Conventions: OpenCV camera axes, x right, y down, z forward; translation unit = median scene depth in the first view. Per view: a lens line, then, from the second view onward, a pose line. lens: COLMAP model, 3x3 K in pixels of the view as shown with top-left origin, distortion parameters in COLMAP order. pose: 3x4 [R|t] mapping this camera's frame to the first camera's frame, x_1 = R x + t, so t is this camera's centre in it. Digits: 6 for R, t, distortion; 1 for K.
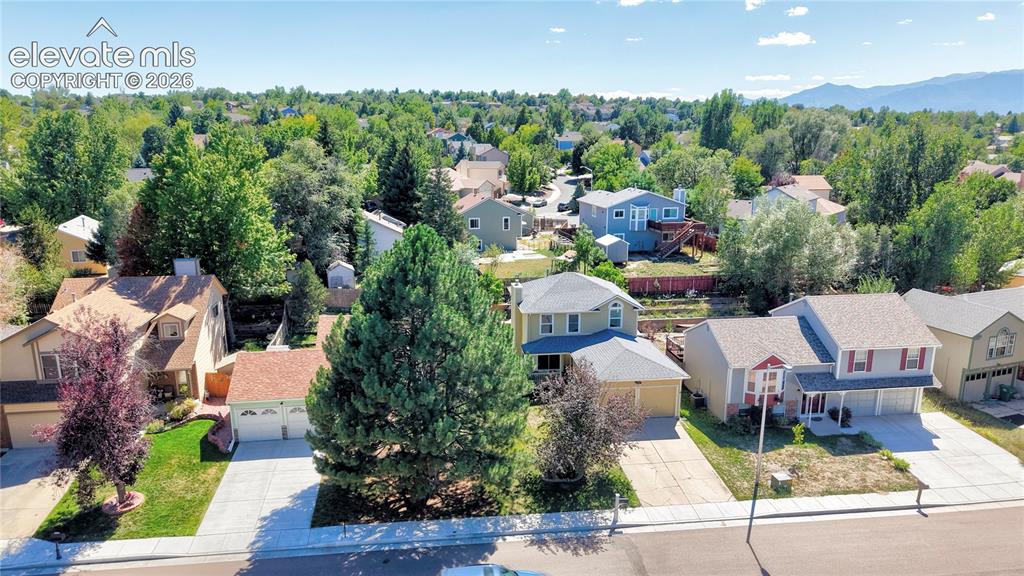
lens RADIAL K [[681.5, 0, 509.6], [0, 681.5, 289.6], [0, 0, 1]] dist [0.023144, -0.022828]
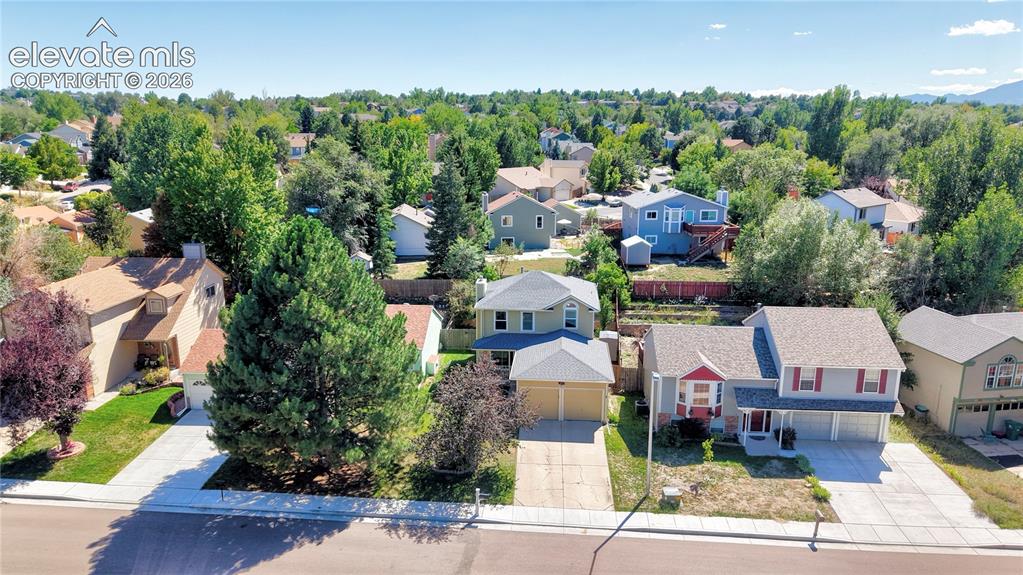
lens RADIAL K [[680.9, 0, 509.7], [0, 680.9, 288.2], [0, 0, 1]] dist [0.023144, -0.022828]
pose [[0.977730, 0.048369, -0.204215, 0.290987], [-0.048569, 0.998812, 0.004037, -0.002047], [0.204168, 0.005971, 0.978918, 0.016861]]
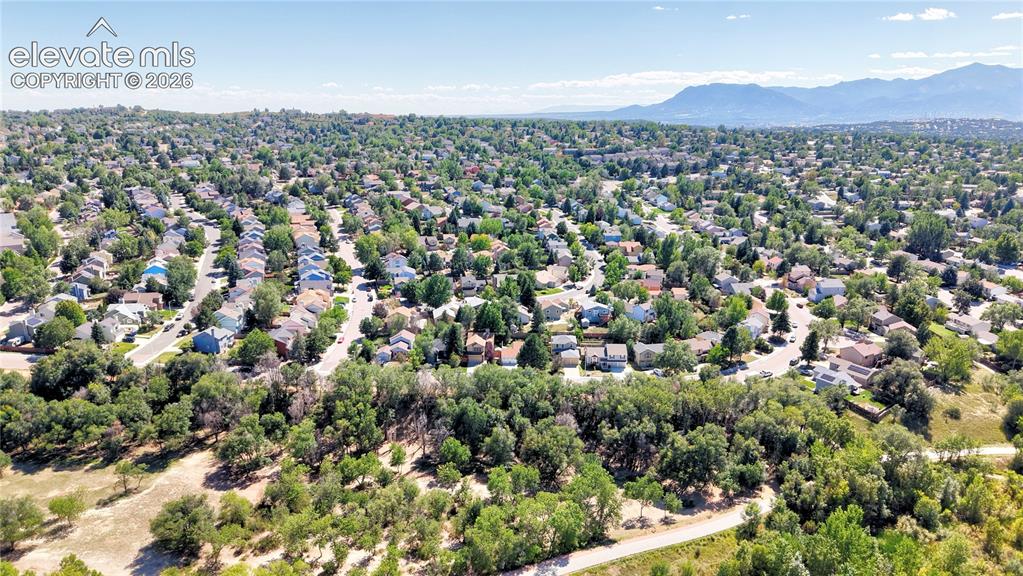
lens RADIAL K [[680.9, 0, 509.0], [0, 680.9, 288.9], [0, 0, 1]] dist [0.023144, -0.022828]
pose [[0.987788, 0.047467, -0.148397, 0.463252], [-0.043434, 0.998597, 0.030299, -0.549901], [0.149627, -0.023483, 0.988464, -4.365647]]
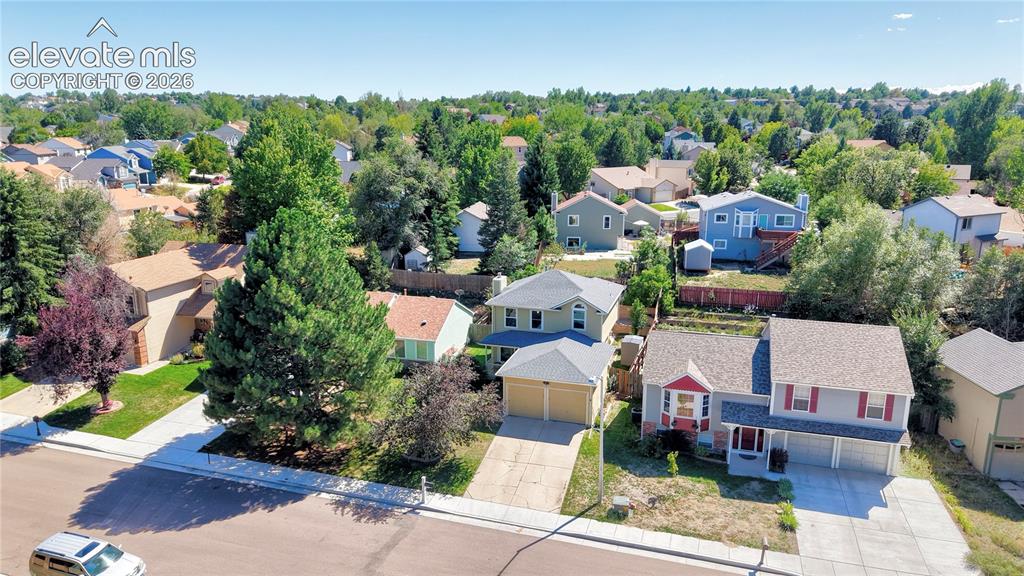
lens RADIAL K [[681.5, 0, 510.7], [0, 681.5, 286.6], [0, 0, 1]] dist [0.023144, -0.022828]
pose [[0.911367, 0.093563, -0.400820, 0.491086], [-0.094891, 0.995349, 0.016586, -0.013240], [0.400508, 0.022919, 0.916007, 0.070991]]
